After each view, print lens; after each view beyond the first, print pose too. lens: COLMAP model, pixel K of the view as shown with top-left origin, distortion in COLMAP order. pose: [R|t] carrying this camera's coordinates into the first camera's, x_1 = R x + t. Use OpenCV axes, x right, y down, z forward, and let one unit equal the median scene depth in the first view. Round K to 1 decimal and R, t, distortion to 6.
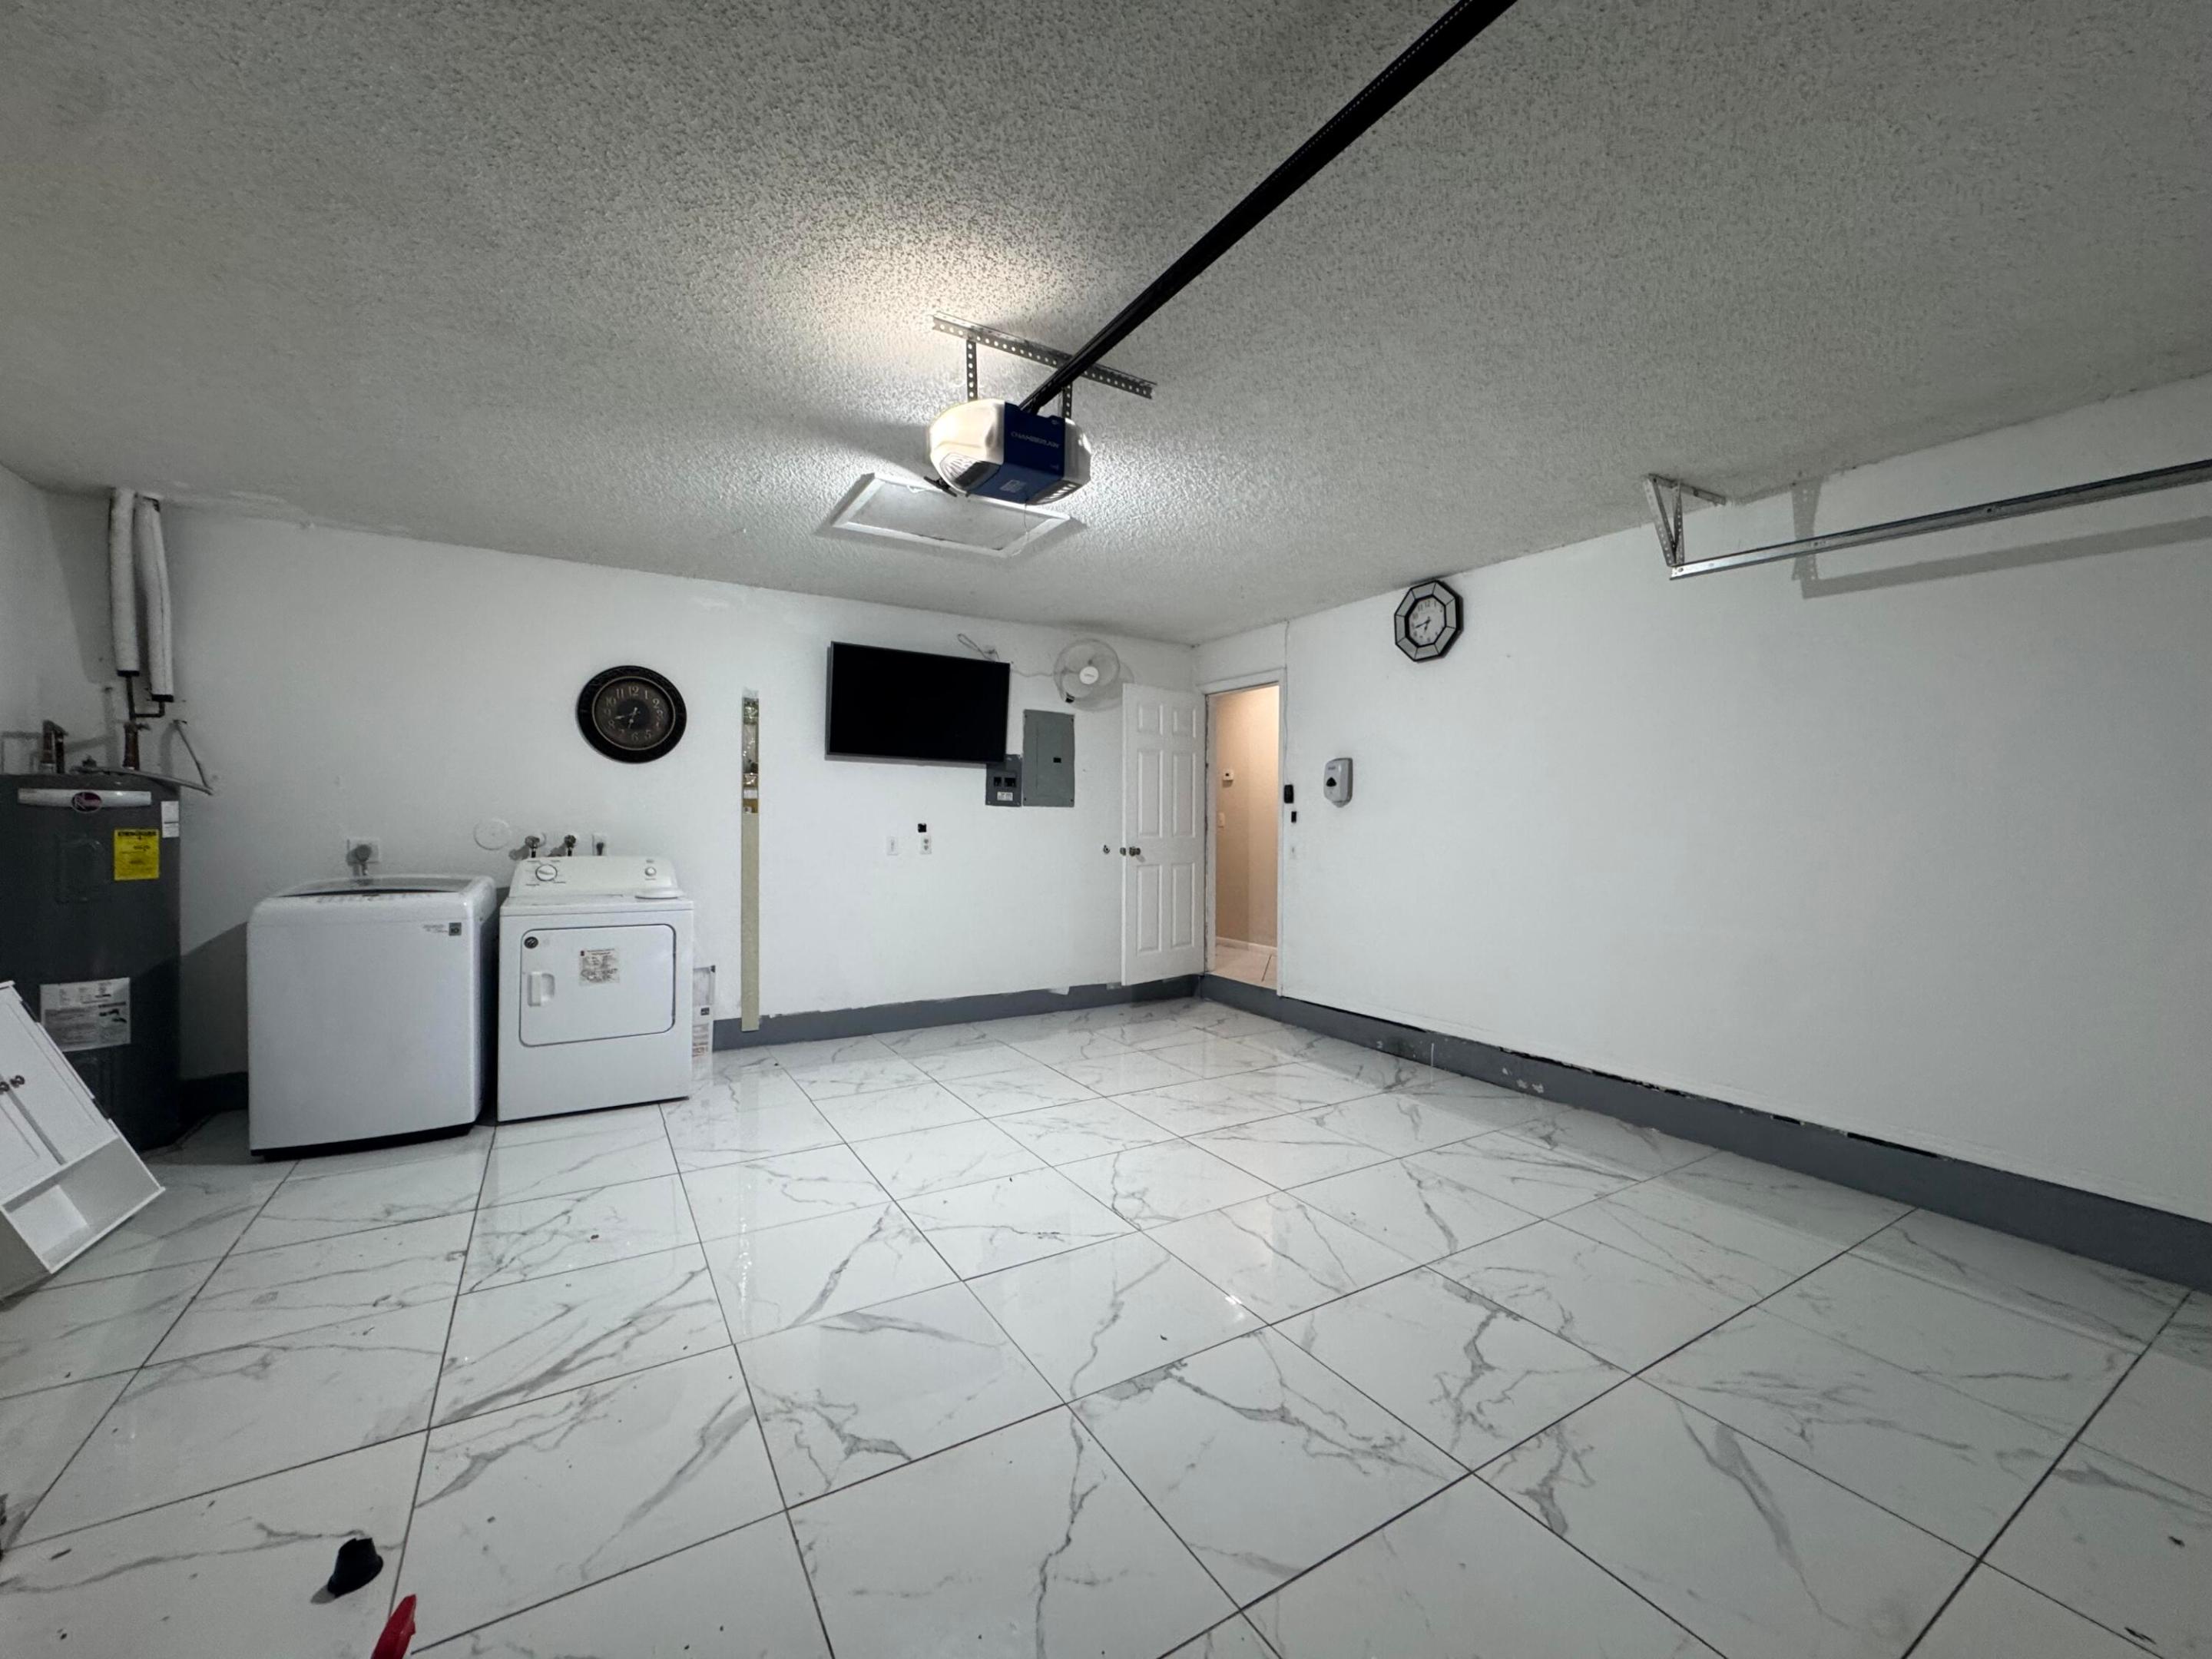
lens RADIAL K [[882.7, 0, 1105.3], [0, 882.7, 829.0], [0, 0, 1]] dist [-0.002347, 0.000028]
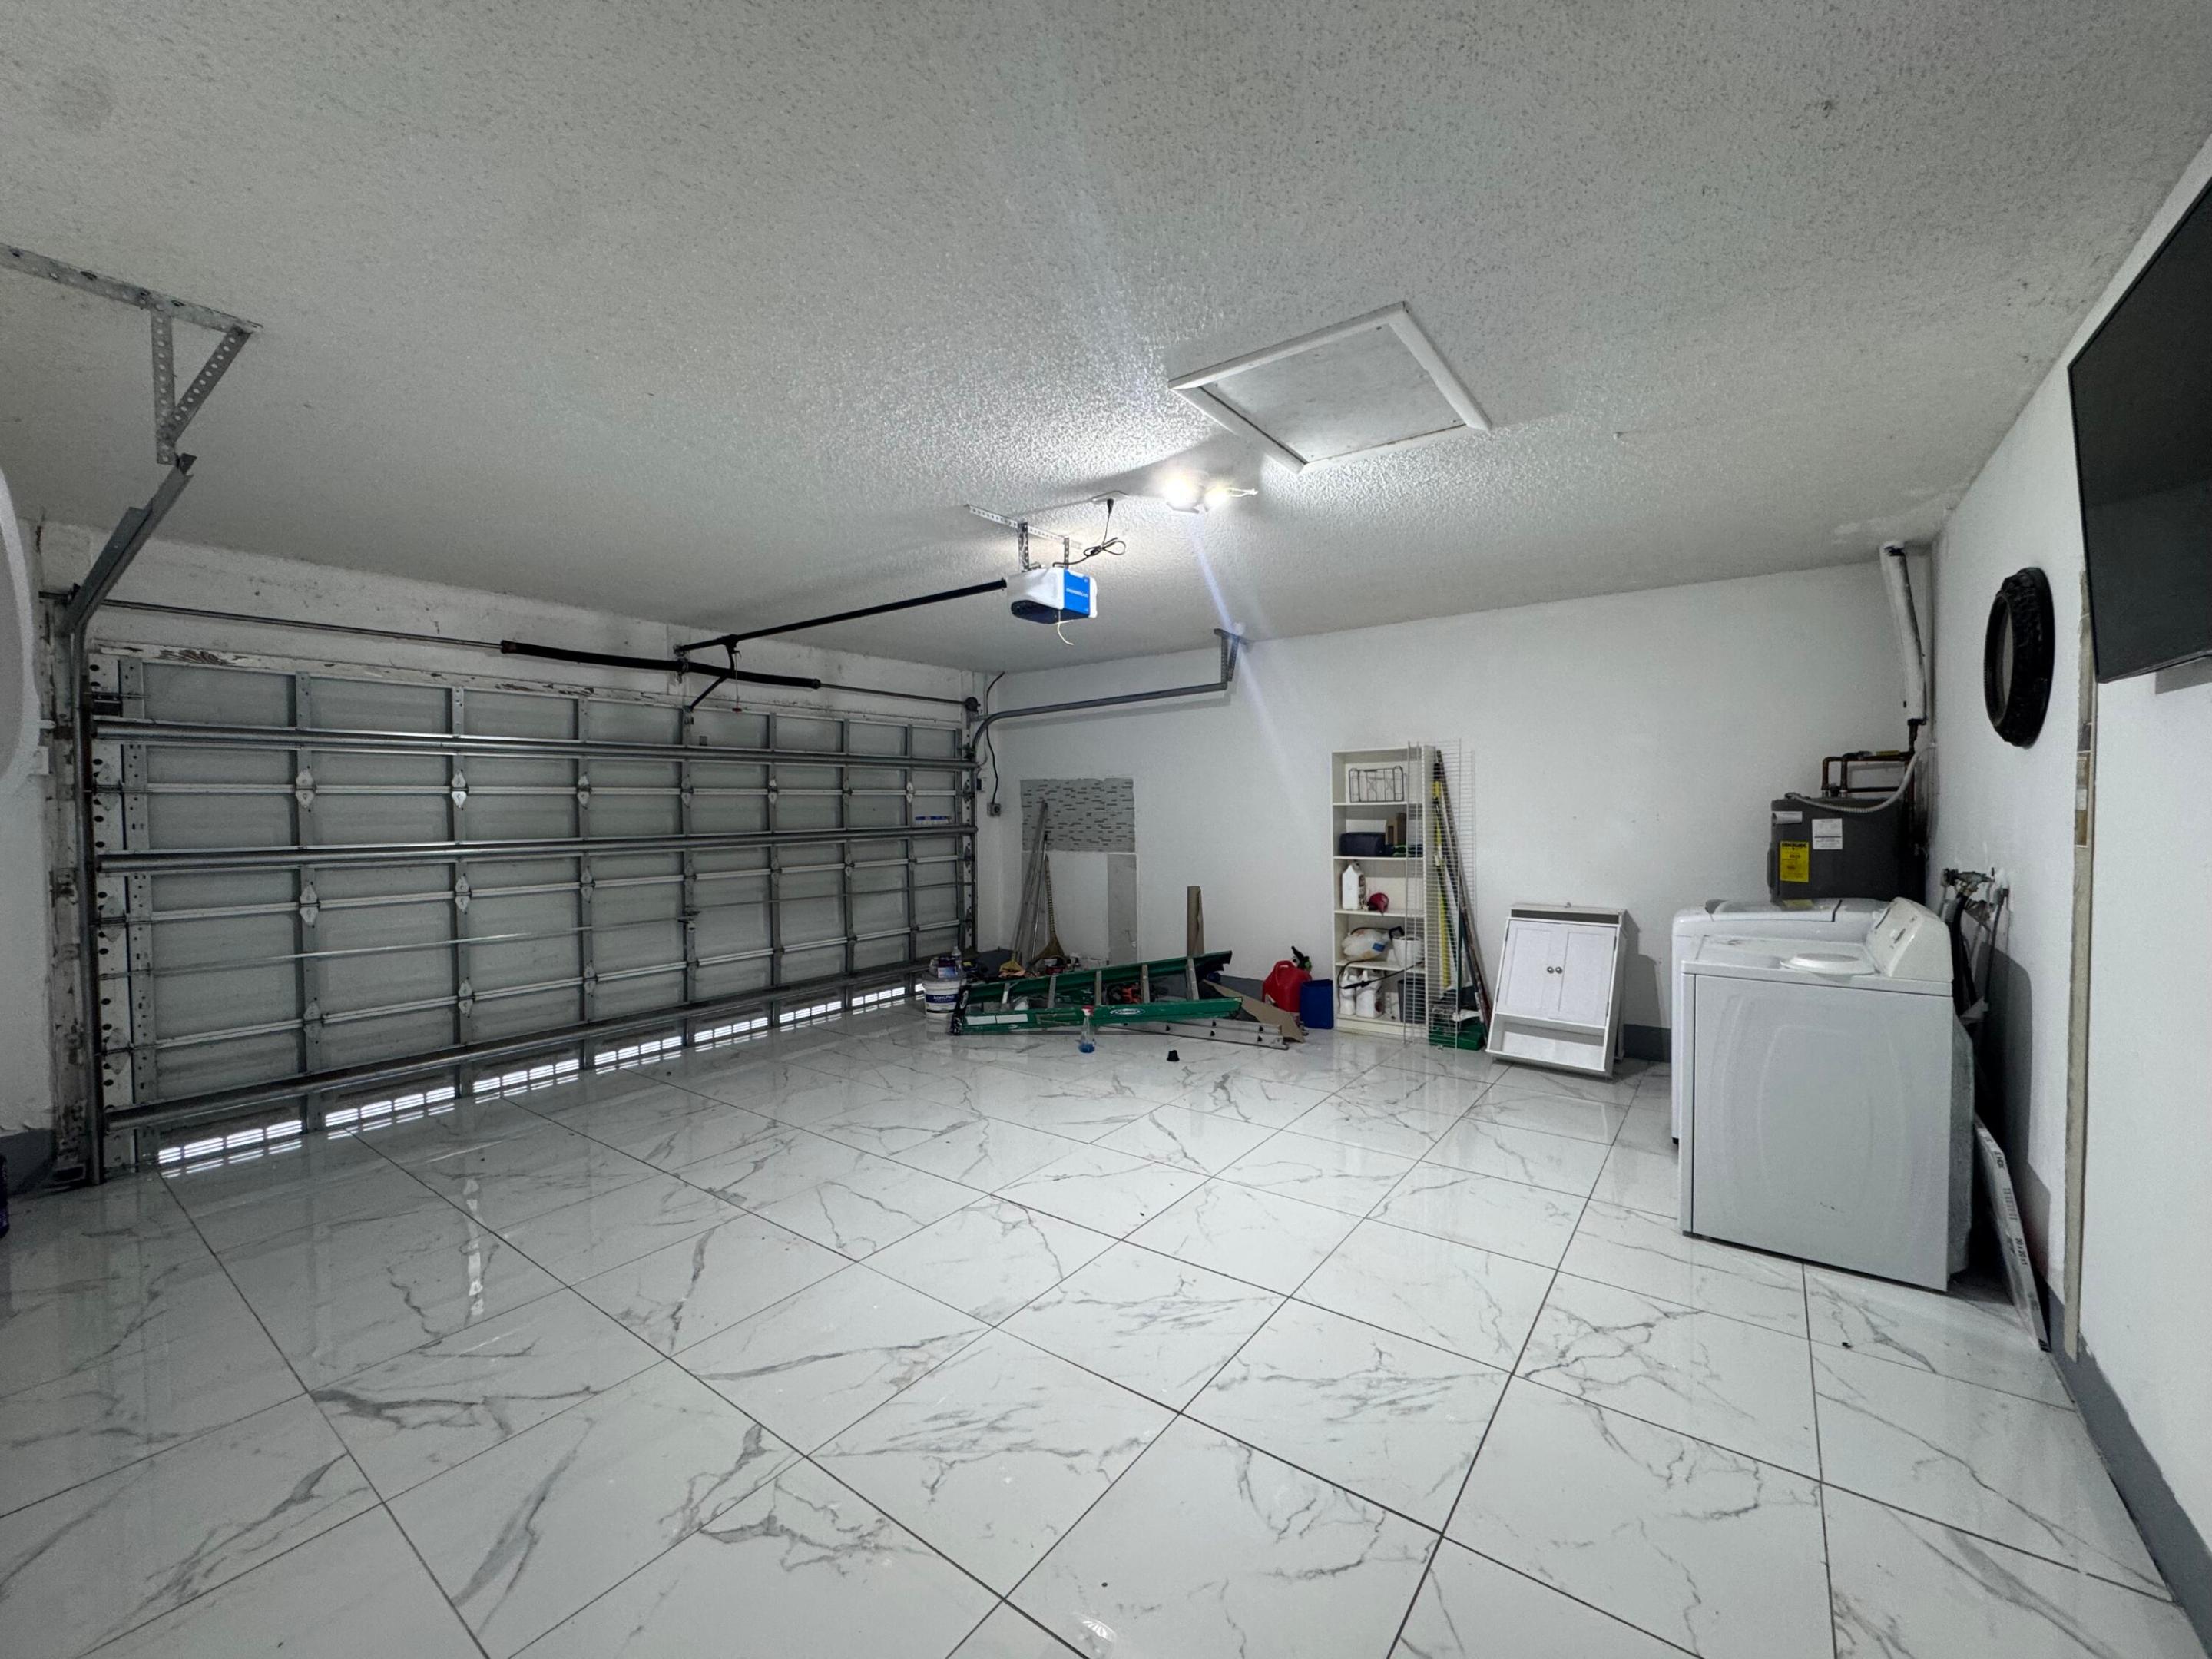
lens RADIAL K [[882.7, 0, 1105.3], [0, 882.7, 829.0], [0, 0, 1]] dist [-0.002347, 0.000028]
pose [[-0.927932, 0.011777, -0.372564, 0.324172], [-0.000149, 0.999489, 0.031967, -0.066953], [0.372750, 0.029719, -0.927456, 2.102390]]
